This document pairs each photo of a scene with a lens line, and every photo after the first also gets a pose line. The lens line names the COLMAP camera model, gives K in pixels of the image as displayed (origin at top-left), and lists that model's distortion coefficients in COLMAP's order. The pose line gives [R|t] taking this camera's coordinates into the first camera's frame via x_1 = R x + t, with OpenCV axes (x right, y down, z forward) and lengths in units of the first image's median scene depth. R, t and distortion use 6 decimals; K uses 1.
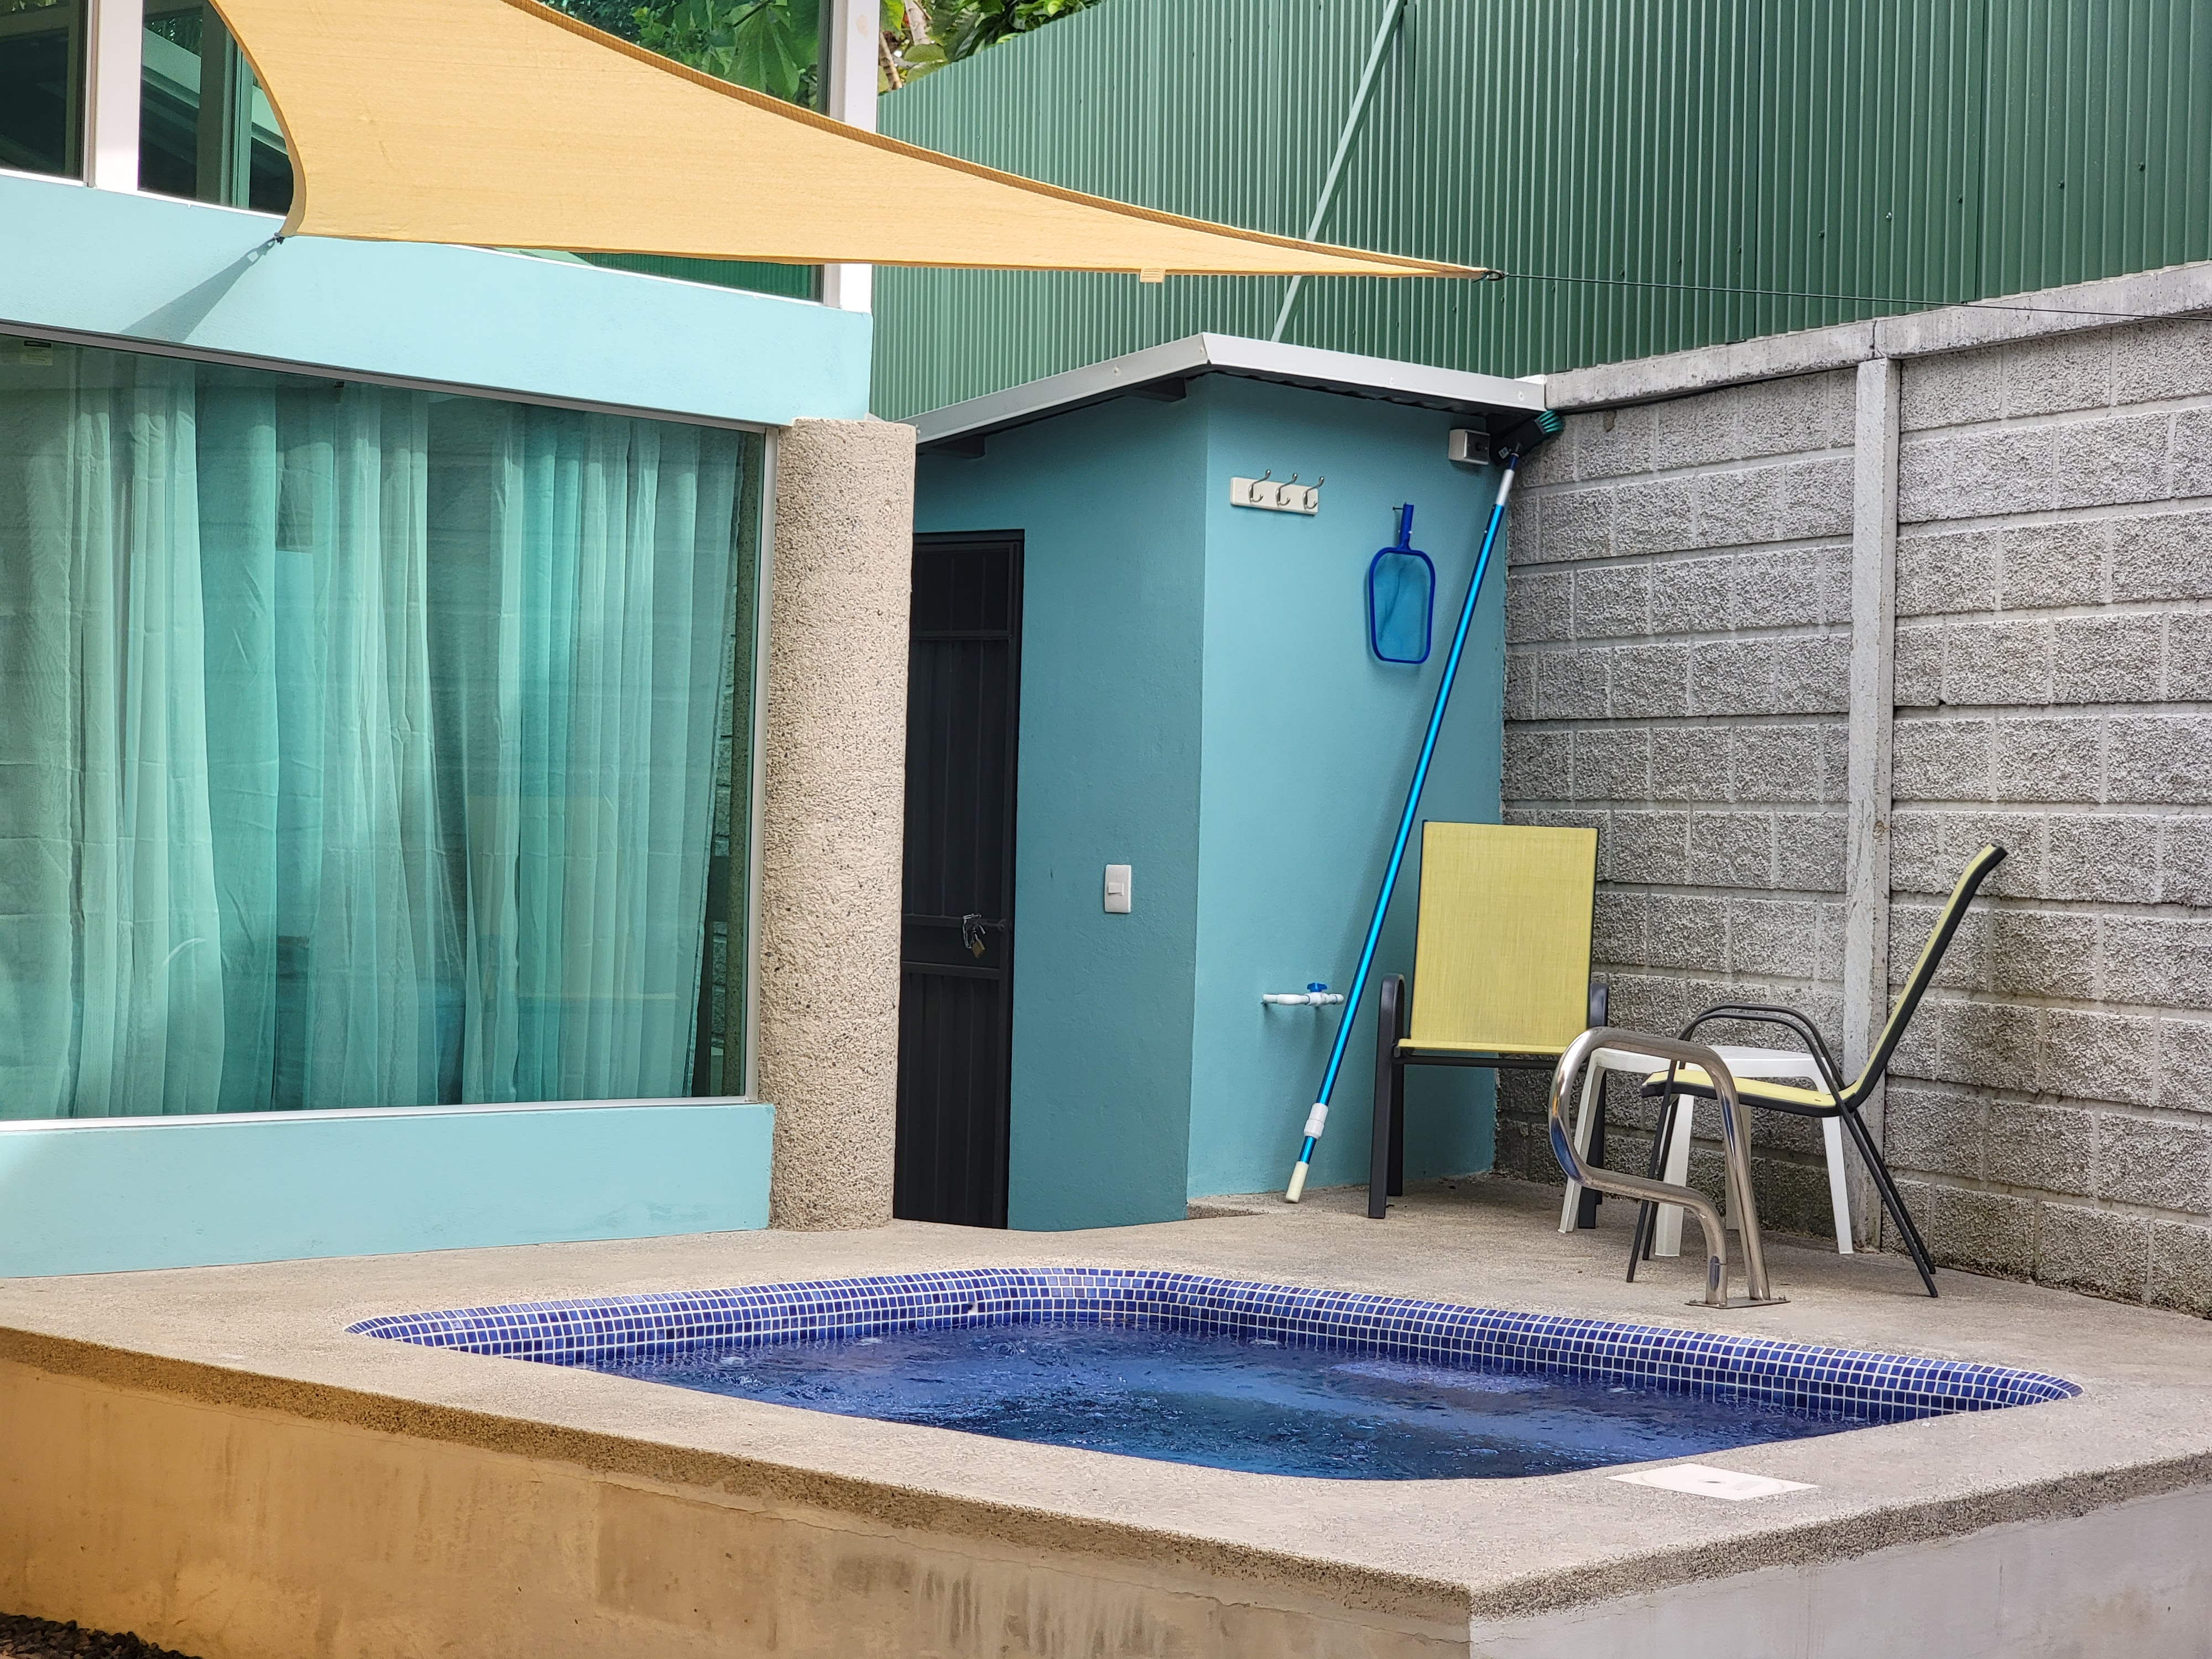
lens RADIAL K [[4439.3, 0, 1106.0], [0, 4439.3, 829.5], [0, 0, 1]] dist [-0.307210, 2.937014]
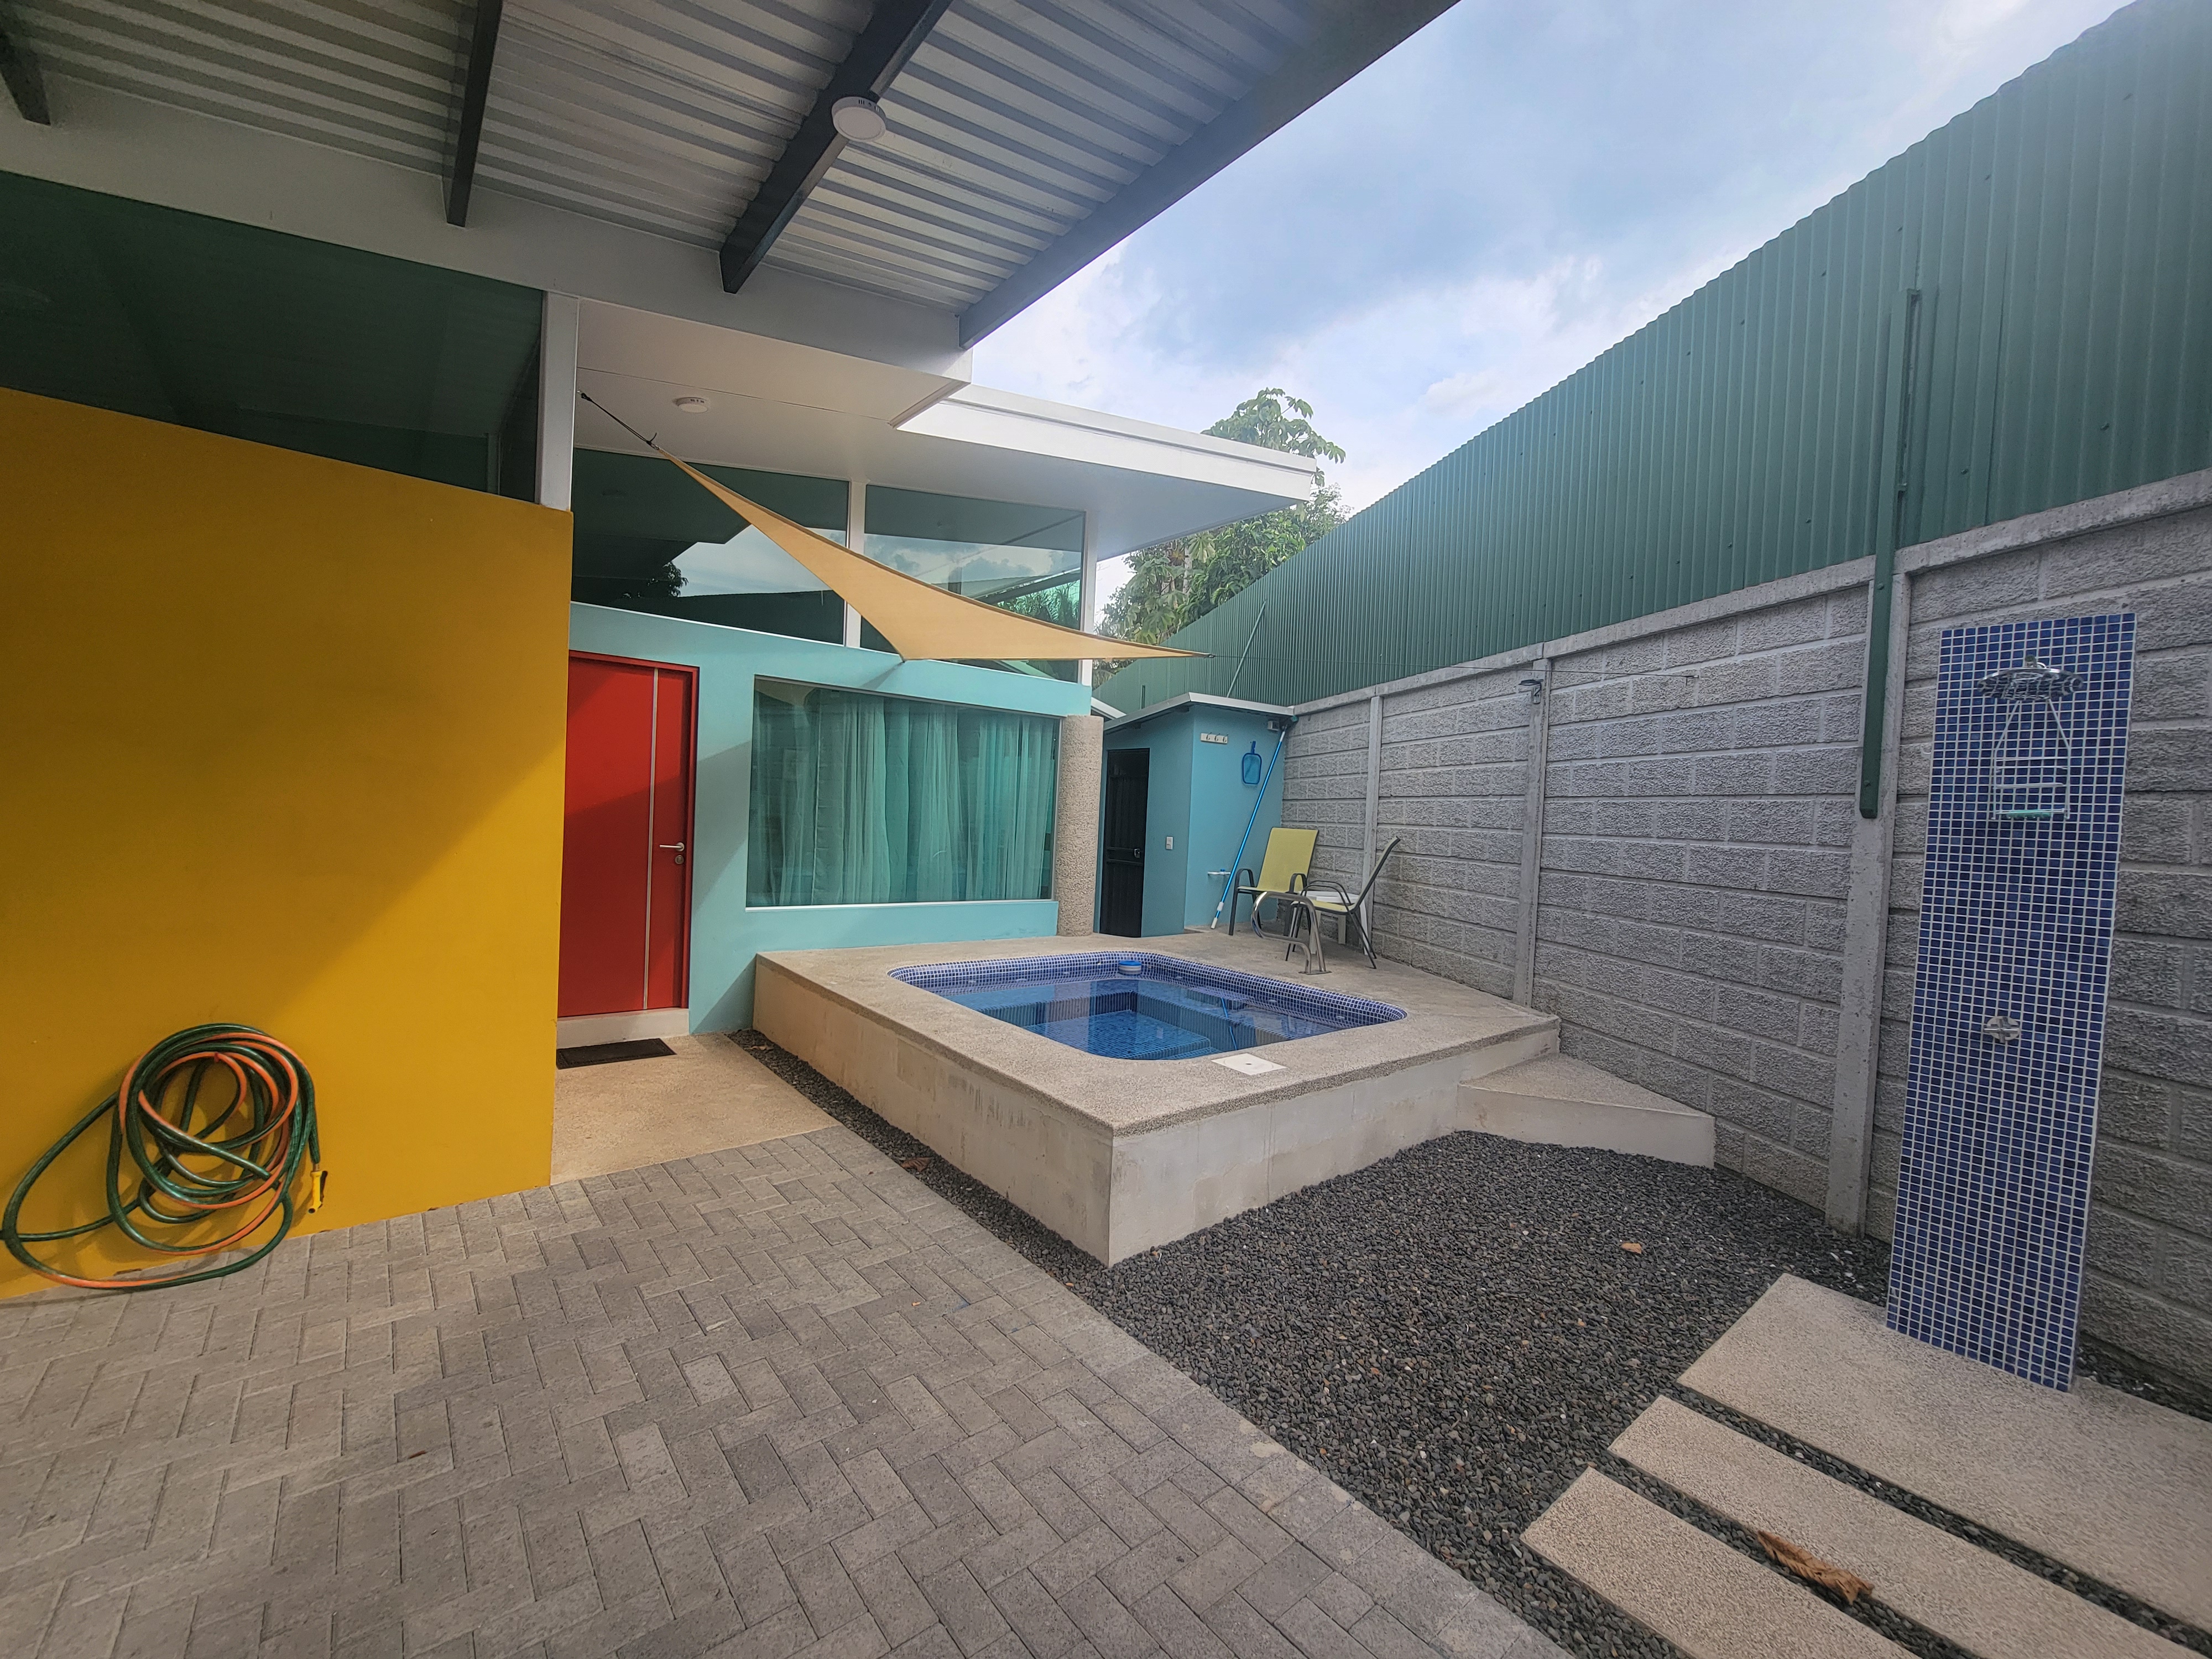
lens RADIAL K [[904.5, 0, 1109.2], [0, 904.5, 839.1], [0, 0, 1]] dist [-0.000585, 0.000548]
pose [[0.983670, 0.017743, -0.179103, 0.100143], [-0.013830, 0.999638, 0.023074, -0.008055], [0.179448, -0.020220, 0.983560, 0.265162]]
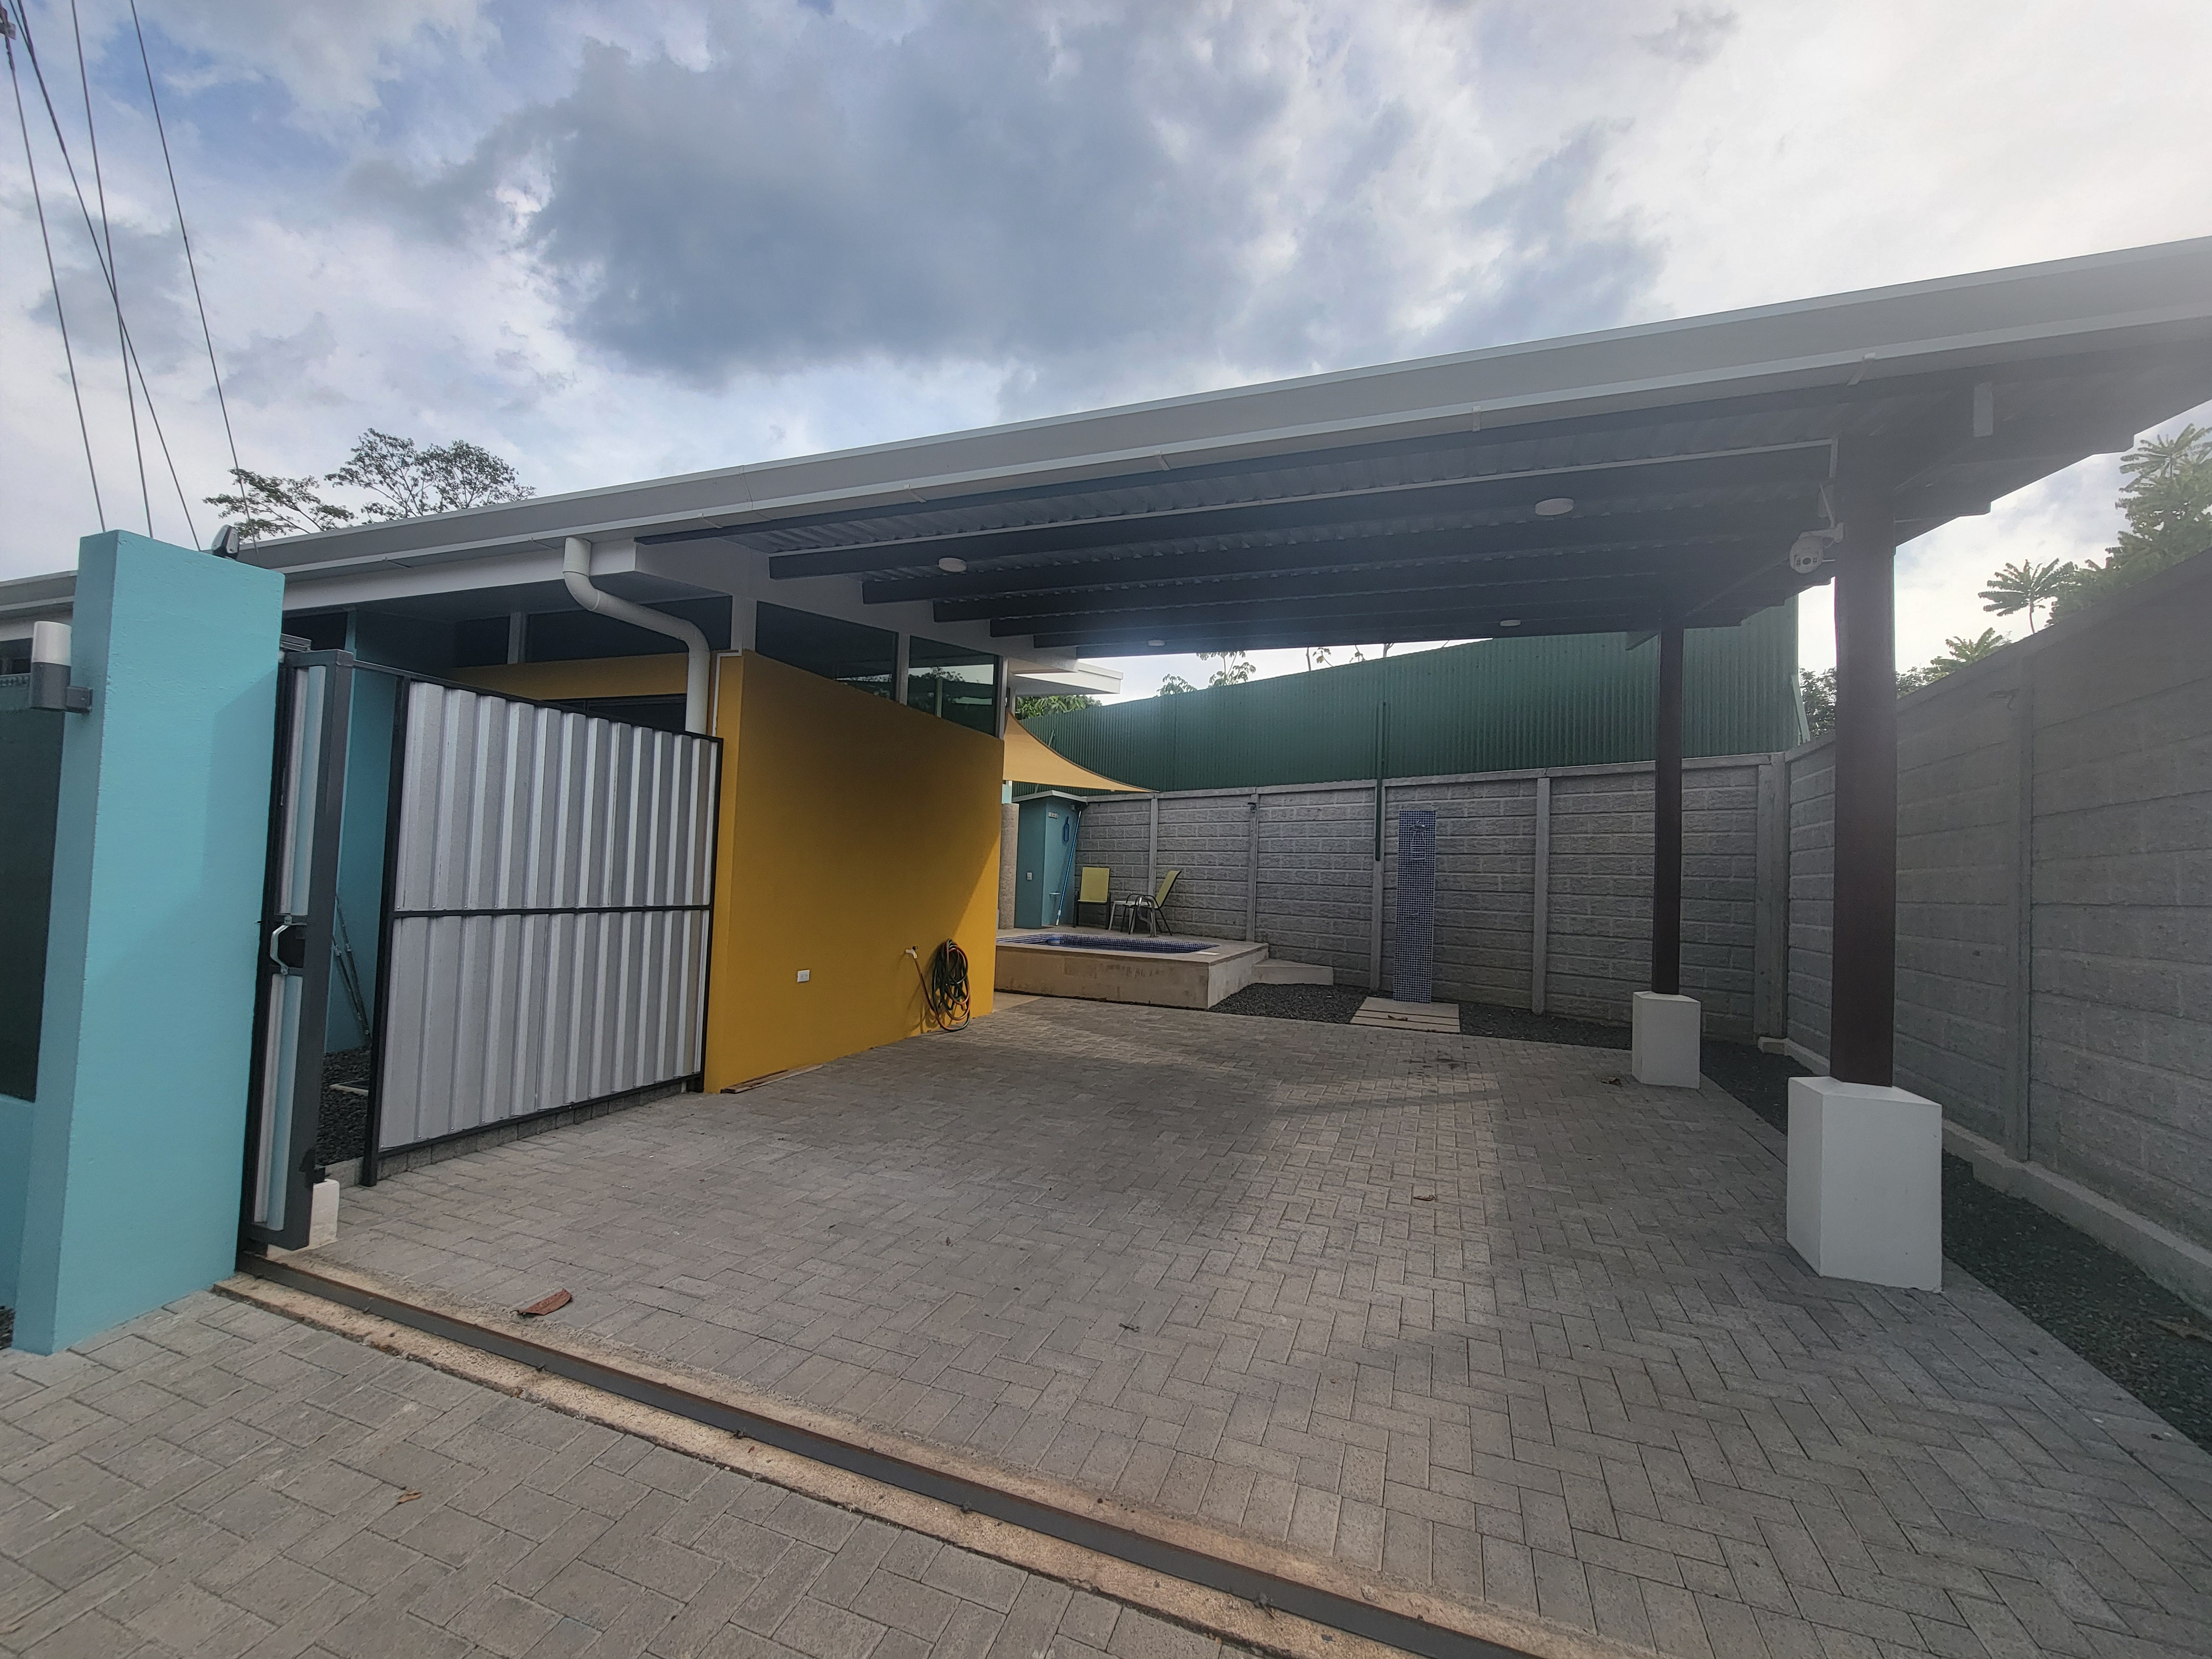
lens RADIAL K [[904.5, 0, 1109.2], [0, 904.5, 839.1], [0, 0, 1]] dist [-0.000585, 0.000548]
pose [[0.940345, 0.021531, 0.339542, -0.367985], [-0.010921, 0.999391, -0.033127, 0.001753], [-0.340048, 0.027442, 0.940007, -0.280287]]
